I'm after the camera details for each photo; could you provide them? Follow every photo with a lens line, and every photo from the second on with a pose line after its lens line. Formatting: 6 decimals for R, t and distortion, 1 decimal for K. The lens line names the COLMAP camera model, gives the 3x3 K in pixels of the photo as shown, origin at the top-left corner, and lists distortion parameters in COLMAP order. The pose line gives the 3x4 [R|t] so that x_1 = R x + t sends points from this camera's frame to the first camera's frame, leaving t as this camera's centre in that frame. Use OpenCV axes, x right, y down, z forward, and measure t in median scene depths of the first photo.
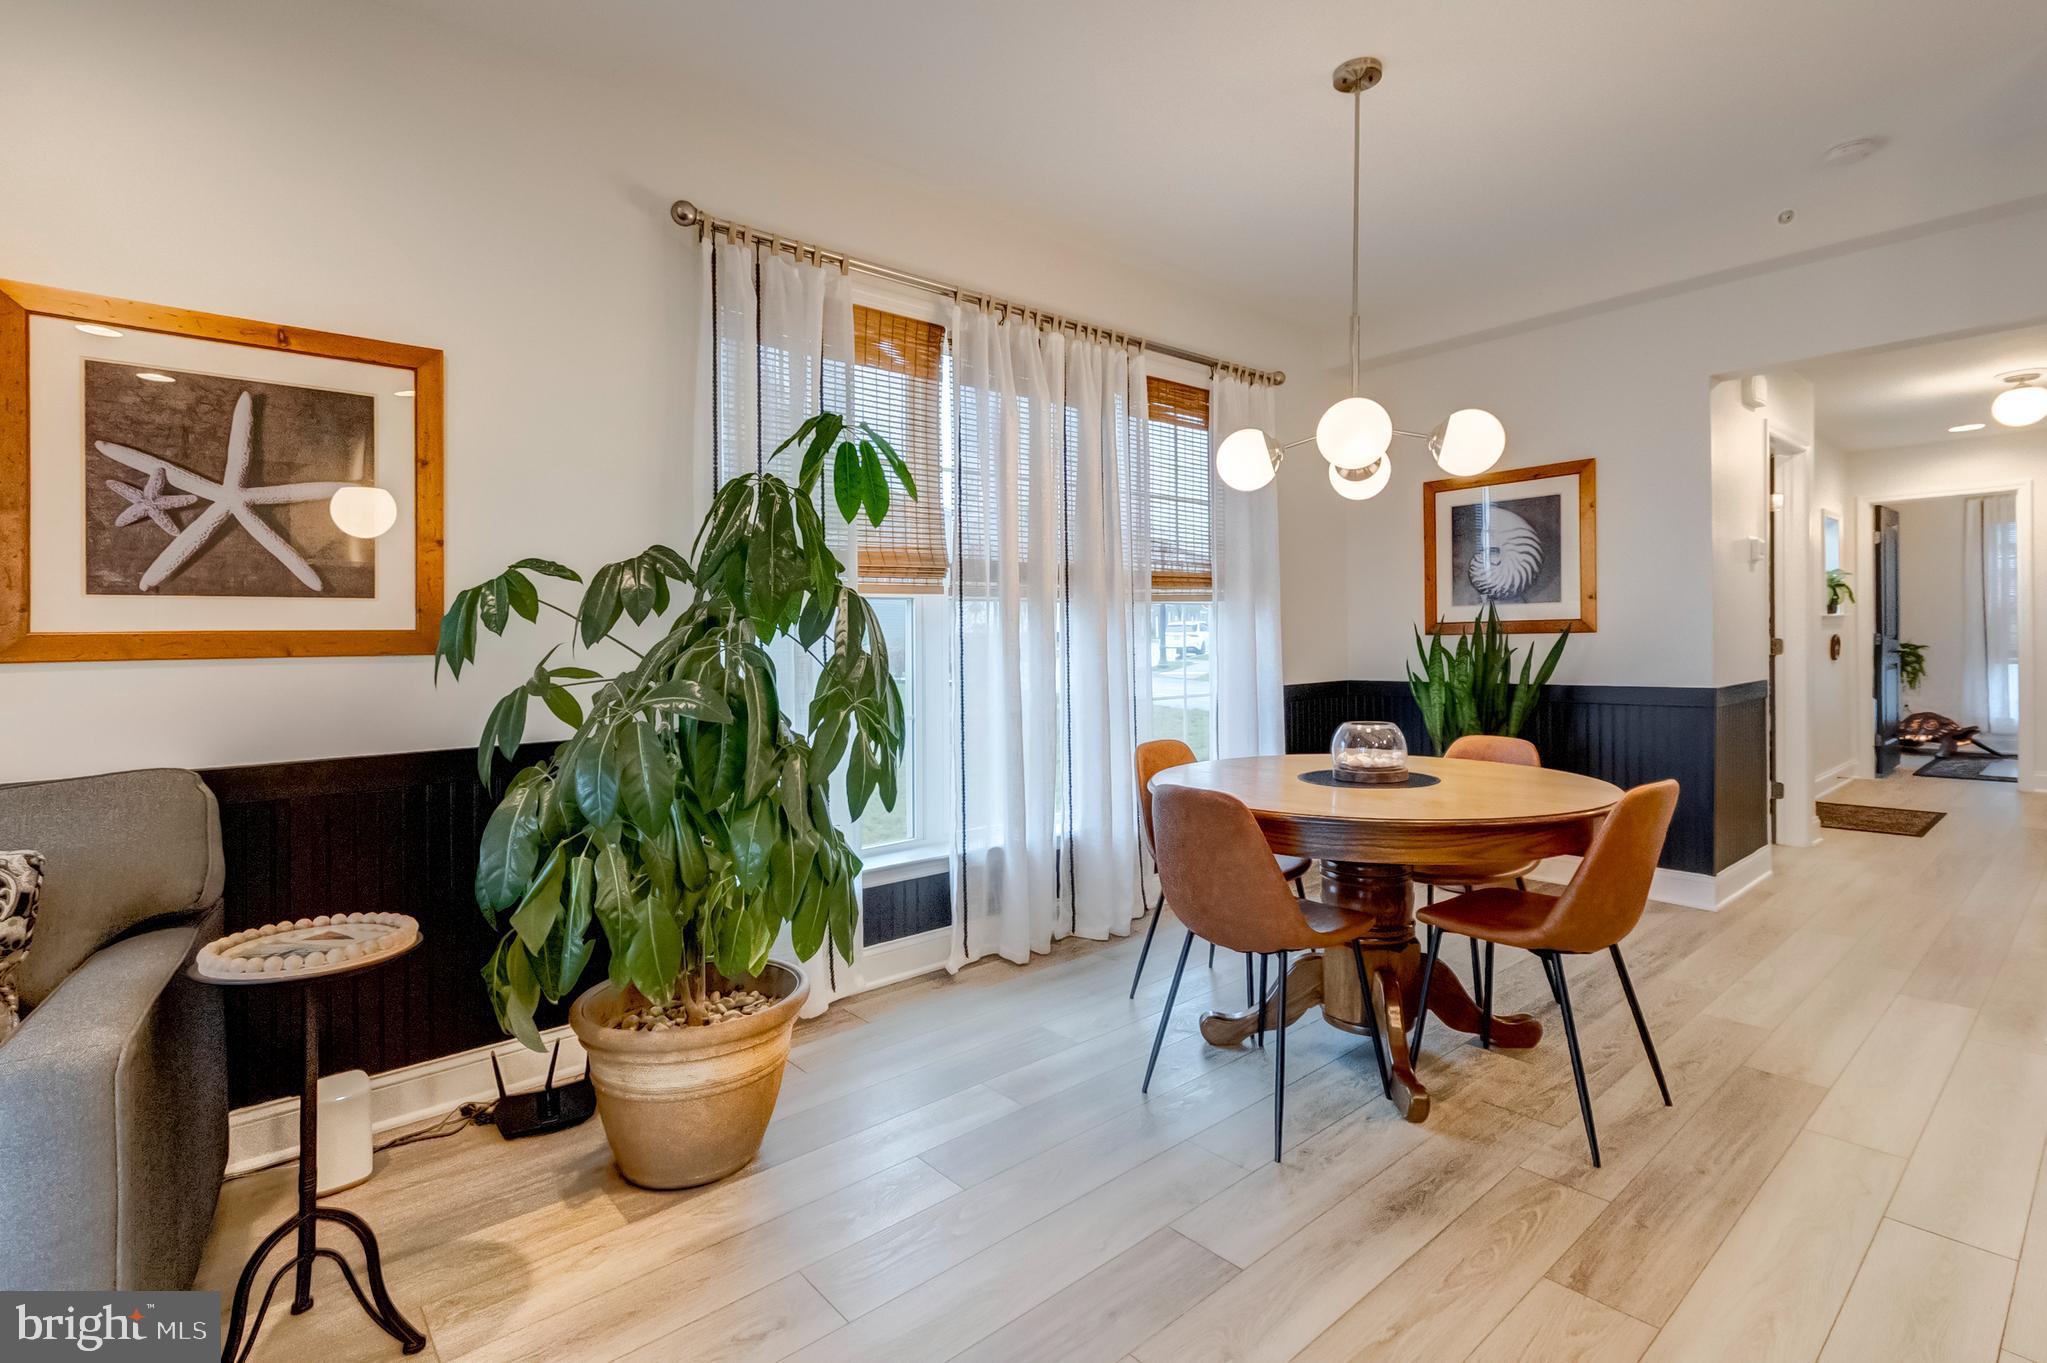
lens RADIAL K [[954.4, 0, 1034.3], [0, 954.4, 647.4], [0, 0, 1]] dist [0.002174, -0.000445]
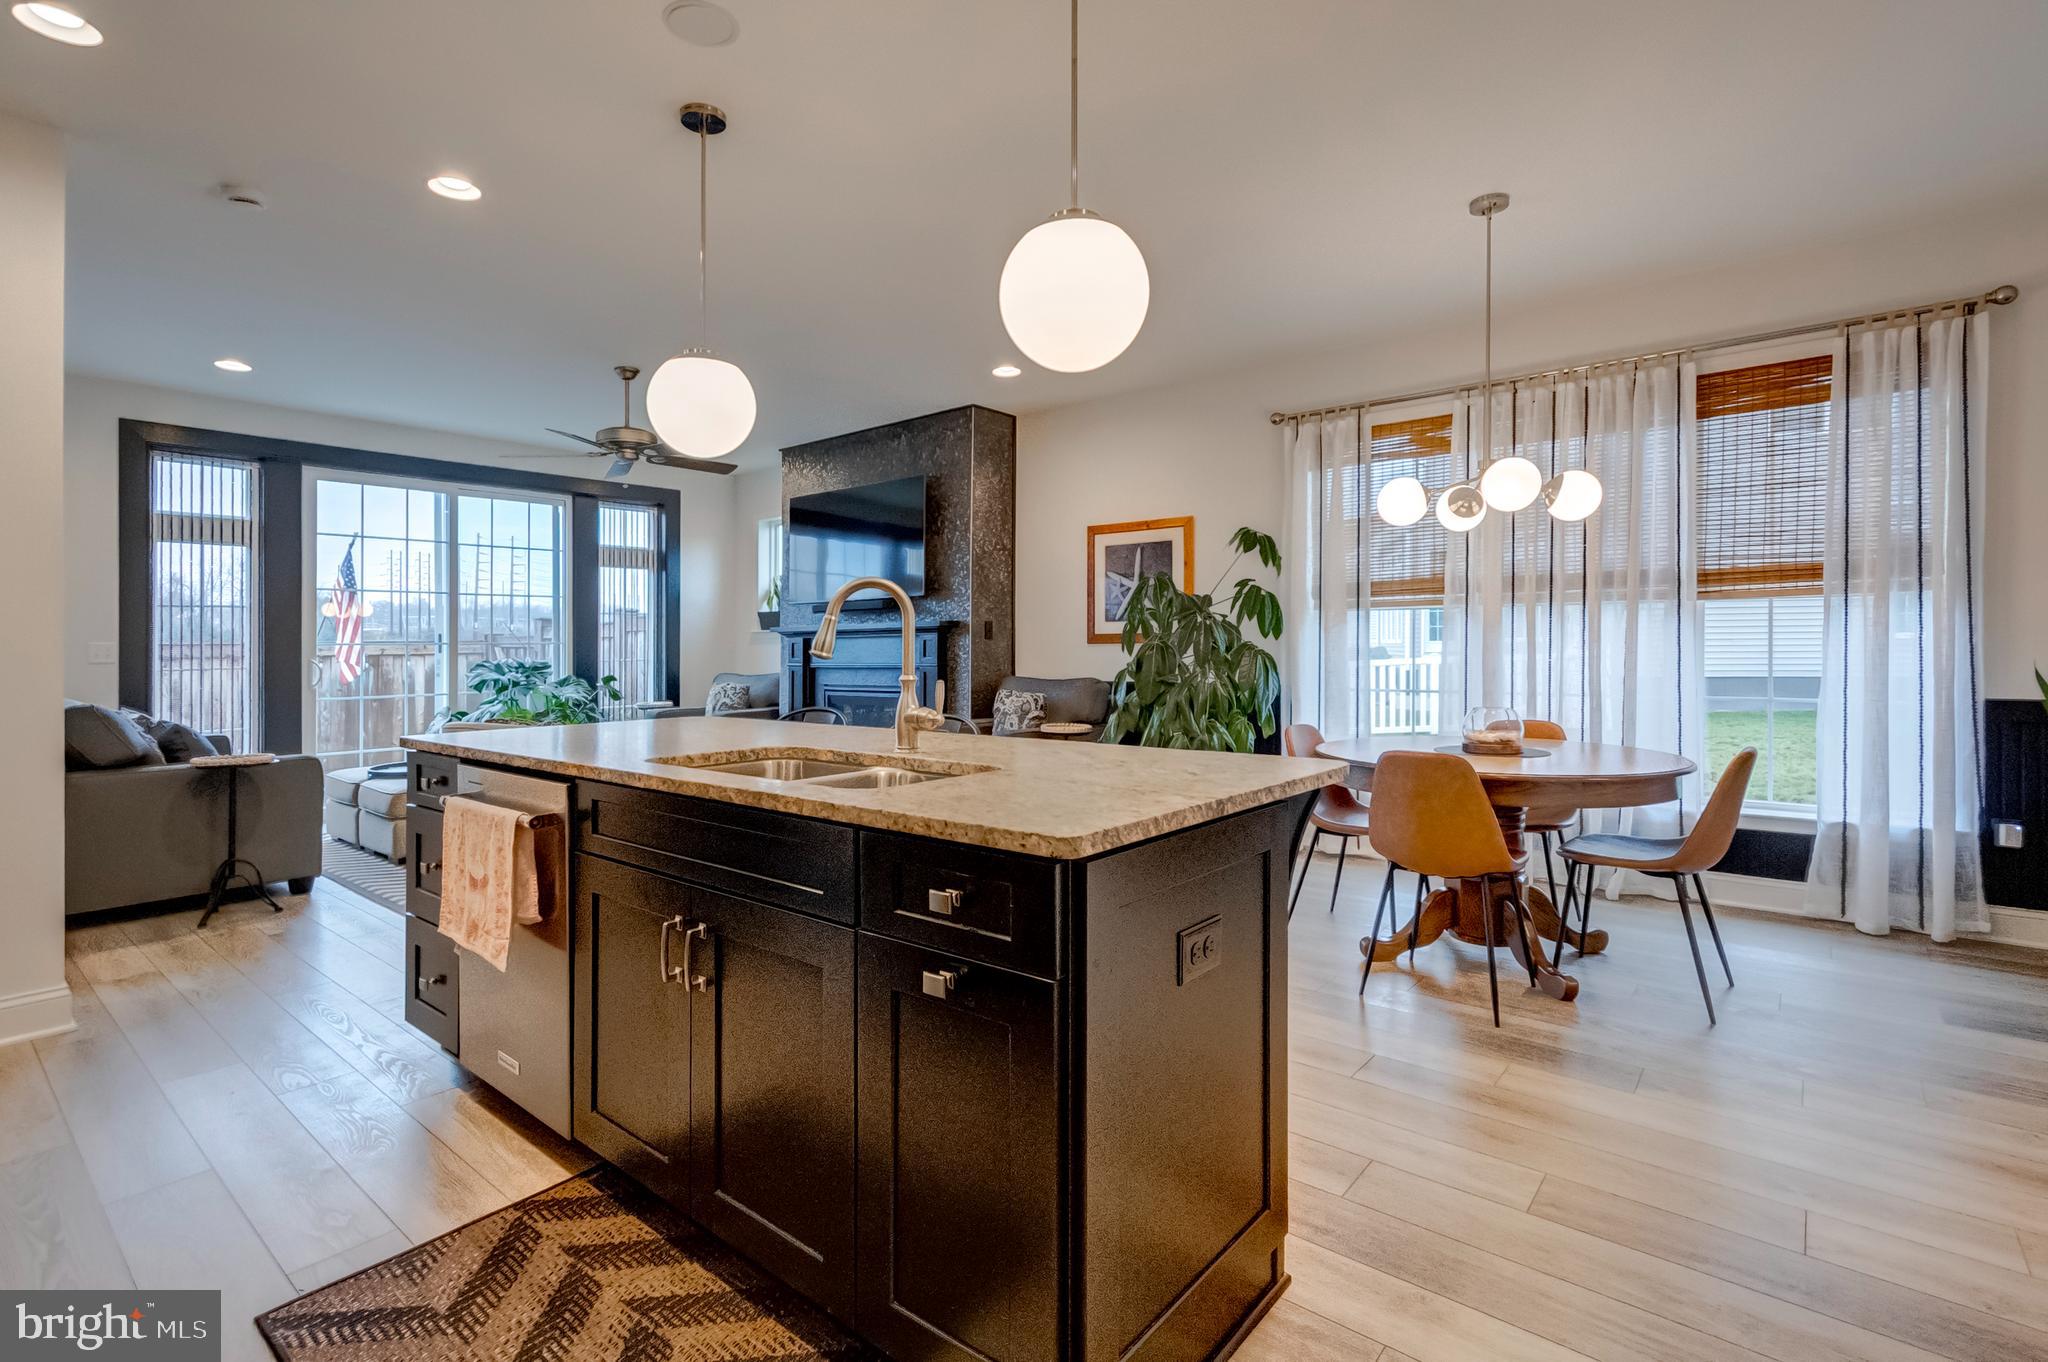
lens RADIAL K [[960.2, 0, 1020.9], [0, 960.2, 635.6], [0, 0, 1]] dist [0.008313, 0.000325]
pose [[0.160709, 0.005903, -0.986984, 0.965425], [-0.003096, 0.999980, 0.005477, -0.012504], [0.986997, 0.002175, 0.160724, 0.109290]]
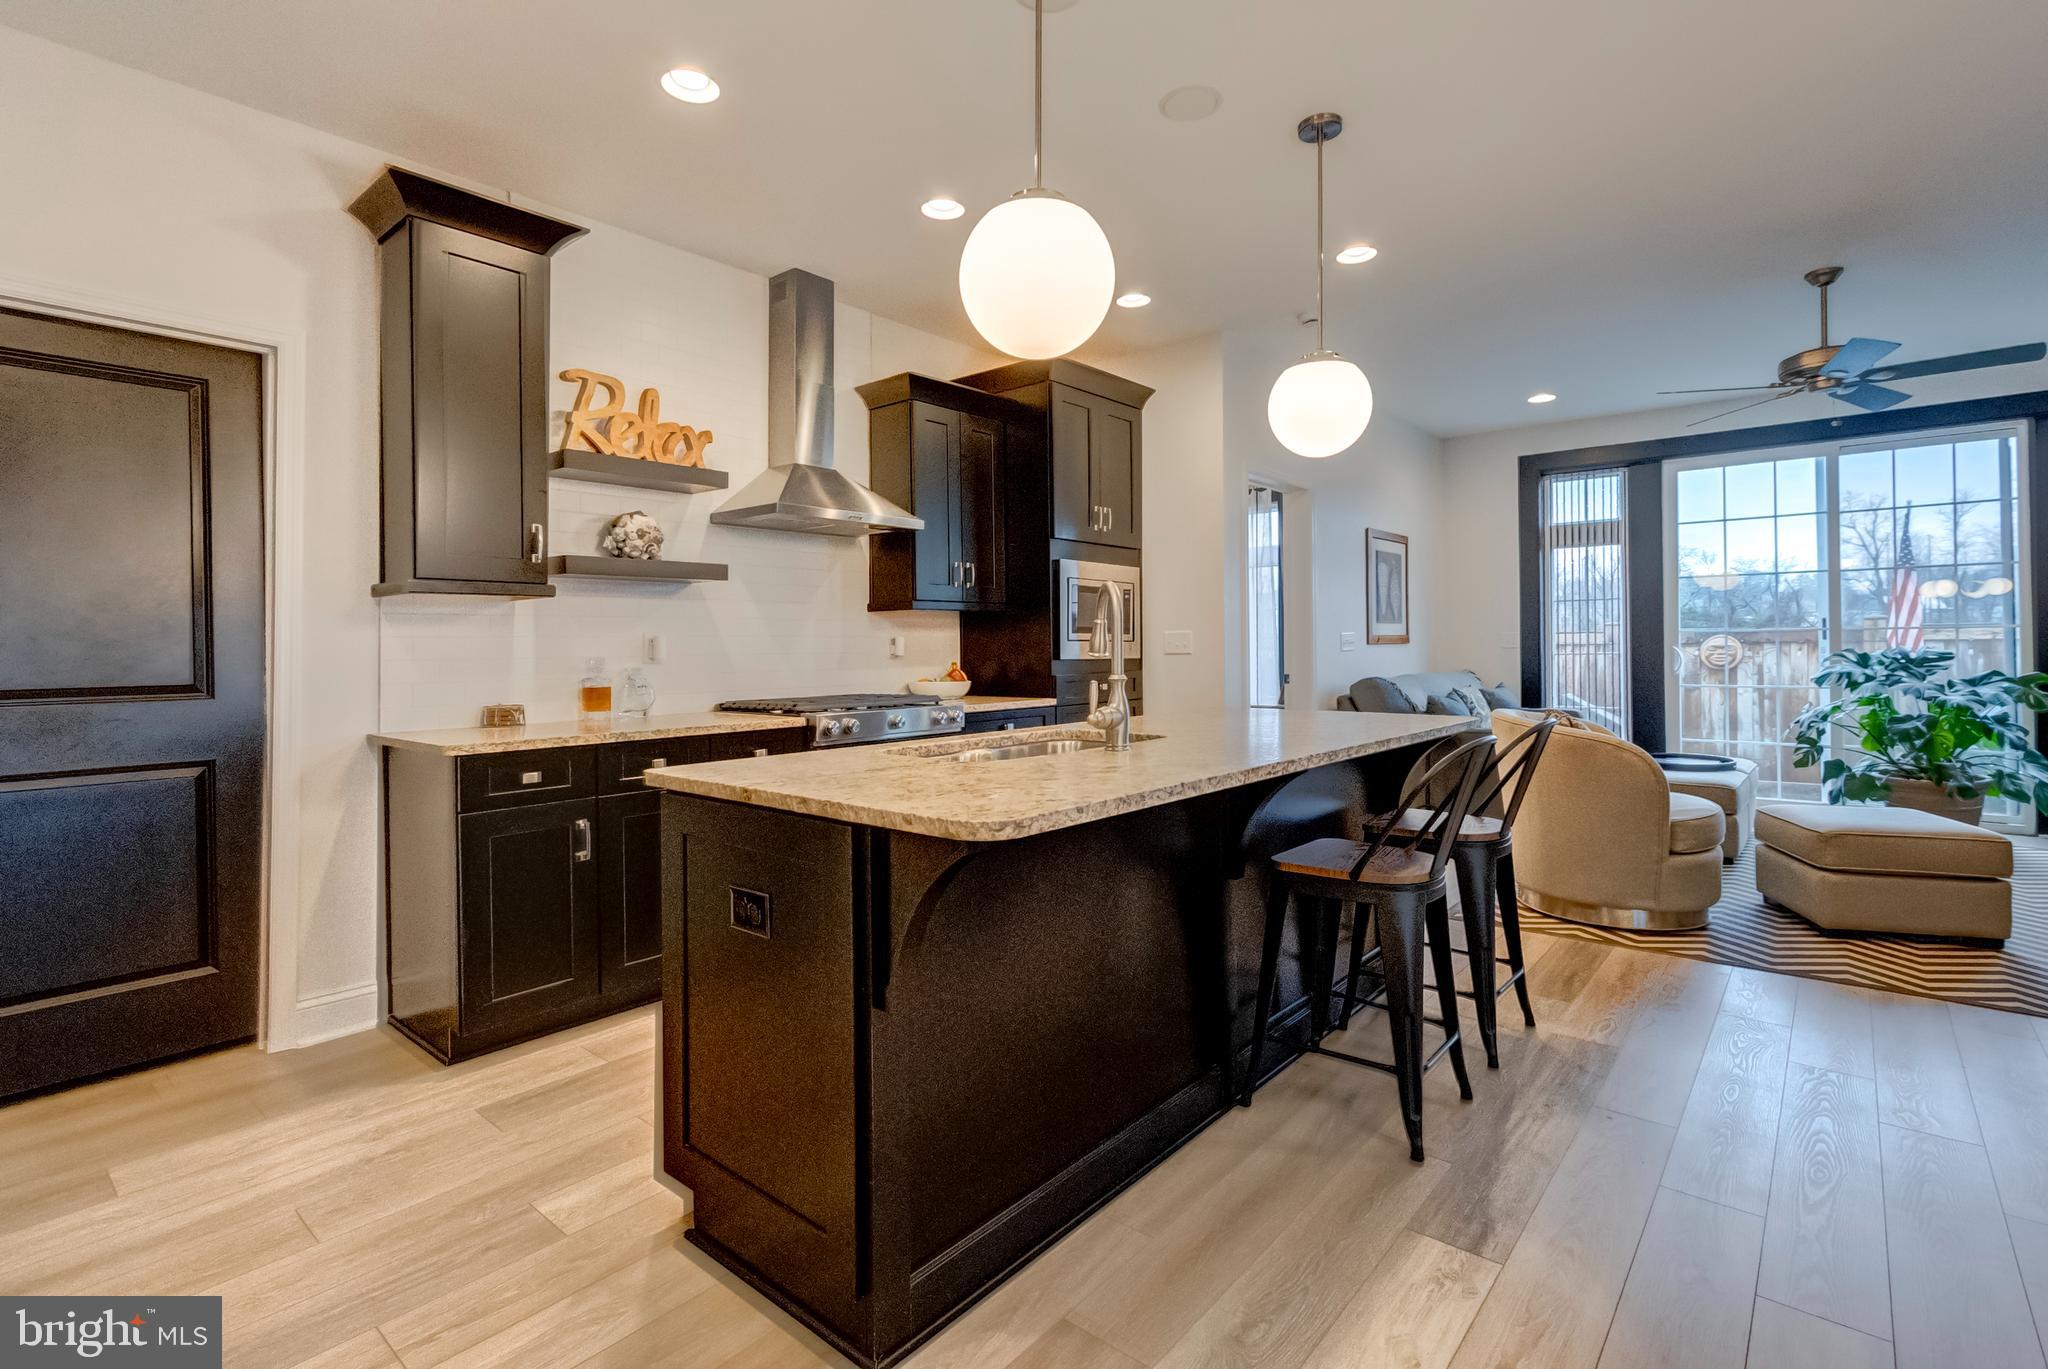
lens RADIAL K [[965.7, 0, 1022.9], [0, 965.7, 634.8], [0, 0, 1]] dist [0.002899, -0.000011]
pose [[-0.988590, 0.026667, -0.148251, 0.568180], [0.027016, 0.999635, -0.000342, -0.010114], [0.148188, -0.004343, -0.988950, 0.654286]]
